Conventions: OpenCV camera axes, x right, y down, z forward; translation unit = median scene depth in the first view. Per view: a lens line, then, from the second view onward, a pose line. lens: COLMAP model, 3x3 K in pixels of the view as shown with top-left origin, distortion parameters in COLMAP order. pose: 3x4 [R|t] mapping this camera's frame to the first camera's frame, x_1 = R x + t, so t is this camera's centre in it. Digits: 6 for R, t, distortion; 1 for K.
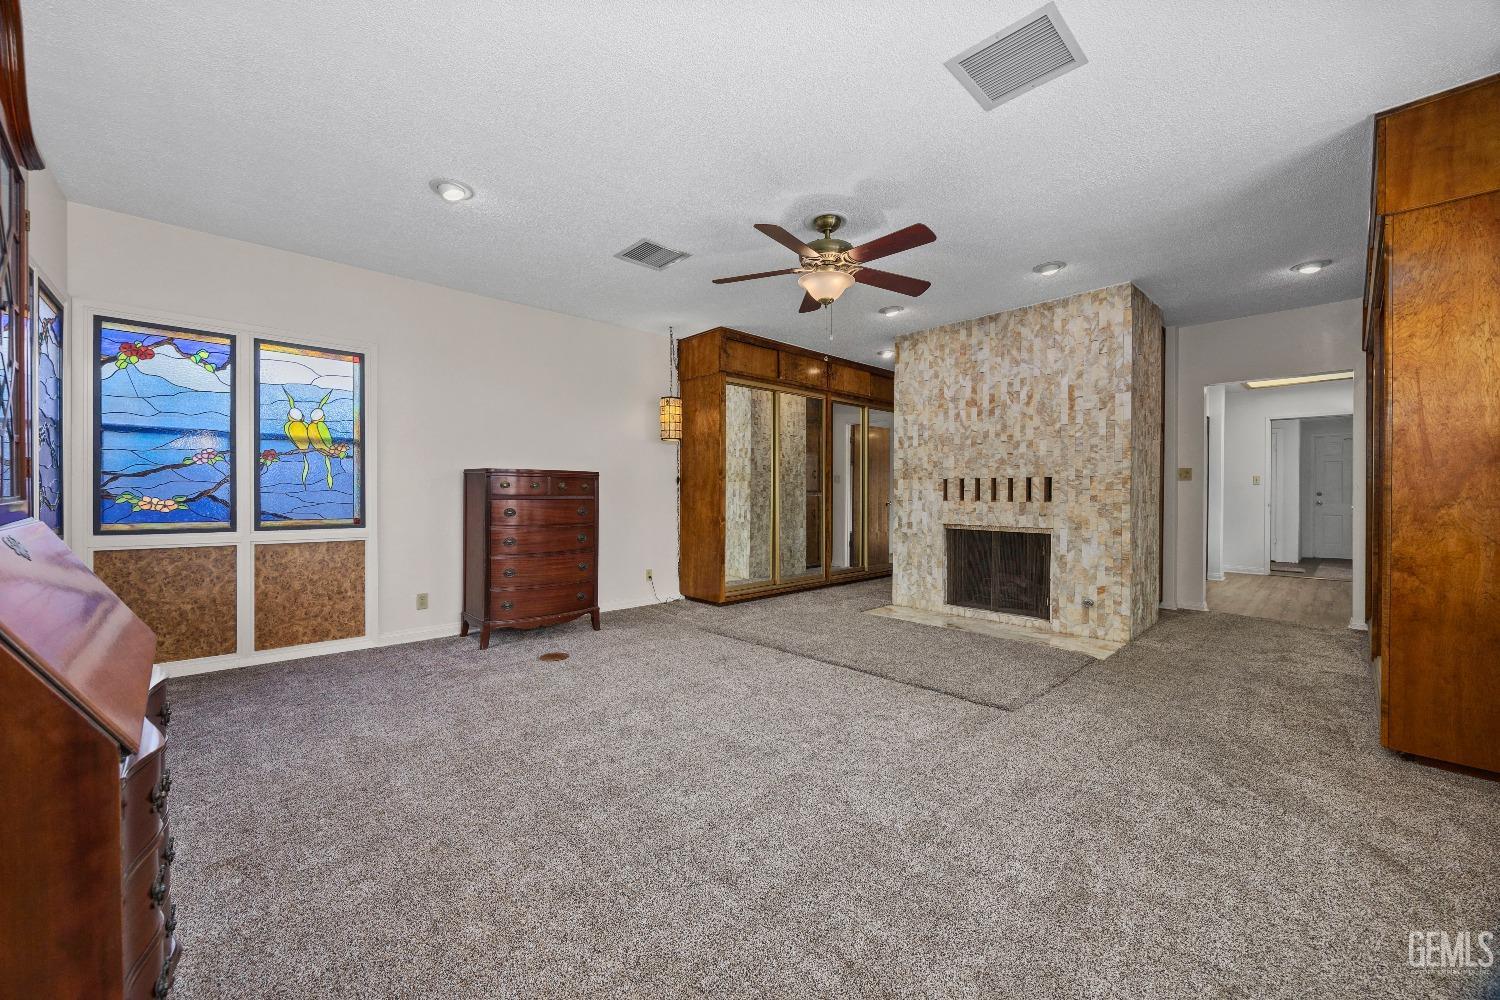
lens RADIAL K [[572.6, 0, 737.9], [0, 572.6, 495.5], [0, 0, 1]] dist [-0.005419, 0.000542]
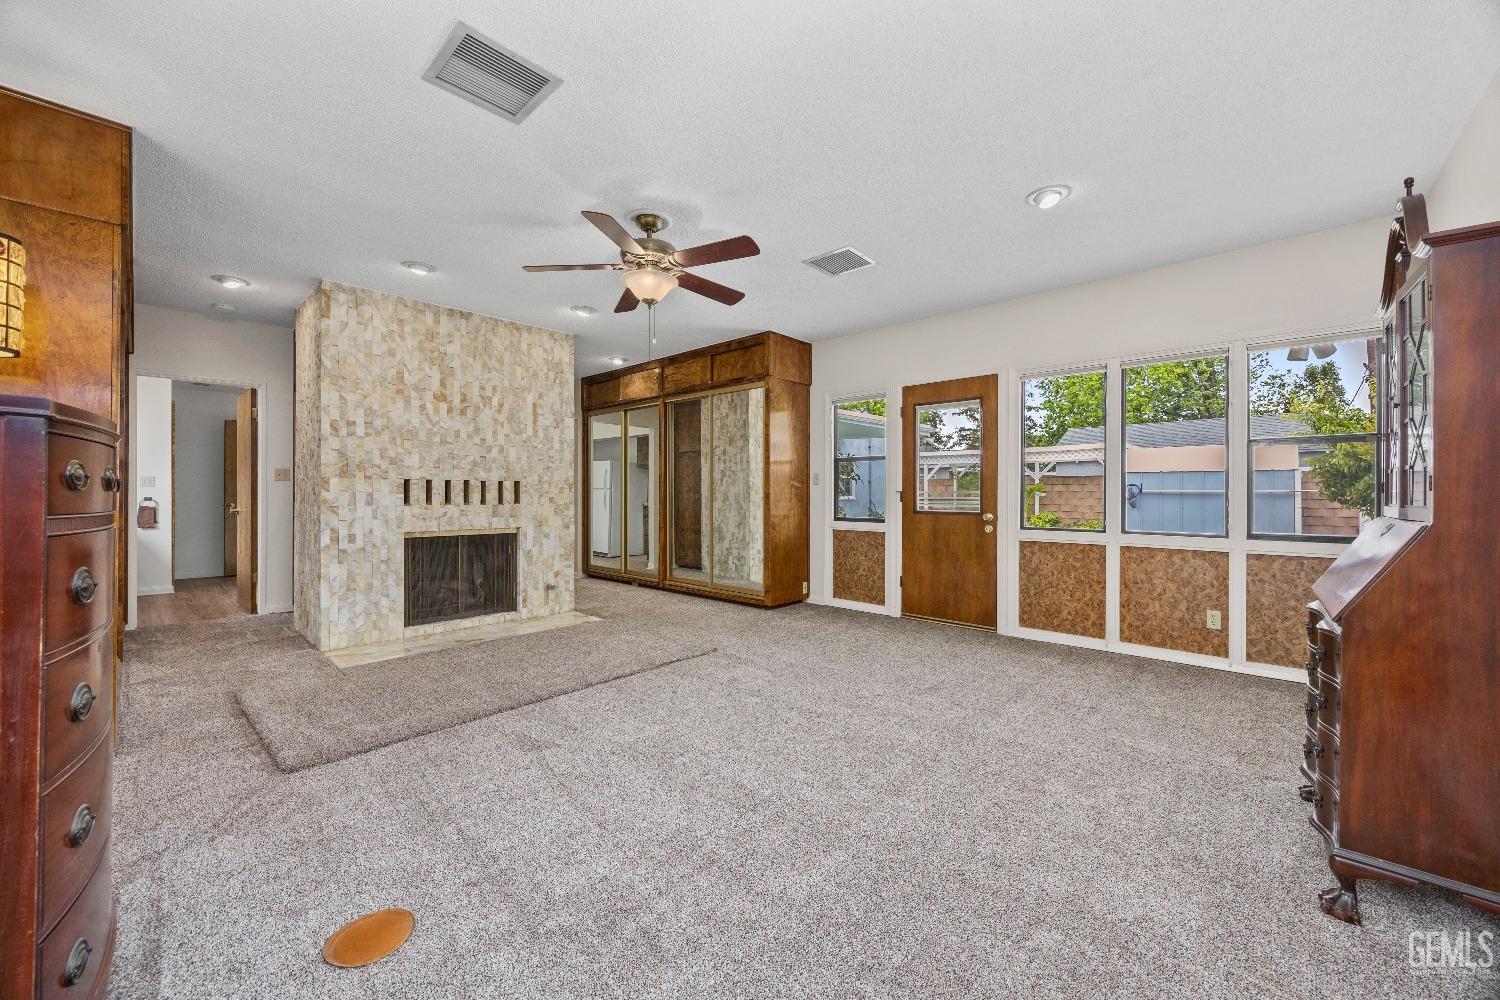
lens RADIAL K [[572.6, 0, 736.8], [0, 572.6, 491.3], [0, 0, 1]] dist [-0.005419, 0.000542]
pose [[-0.065752, 0.004758, 0.997825, -0.574337], [0.003941, 0.999982, -0.004508, -0.006114], [-0.997828, 0.003636, -0.065769, 0.634095]]
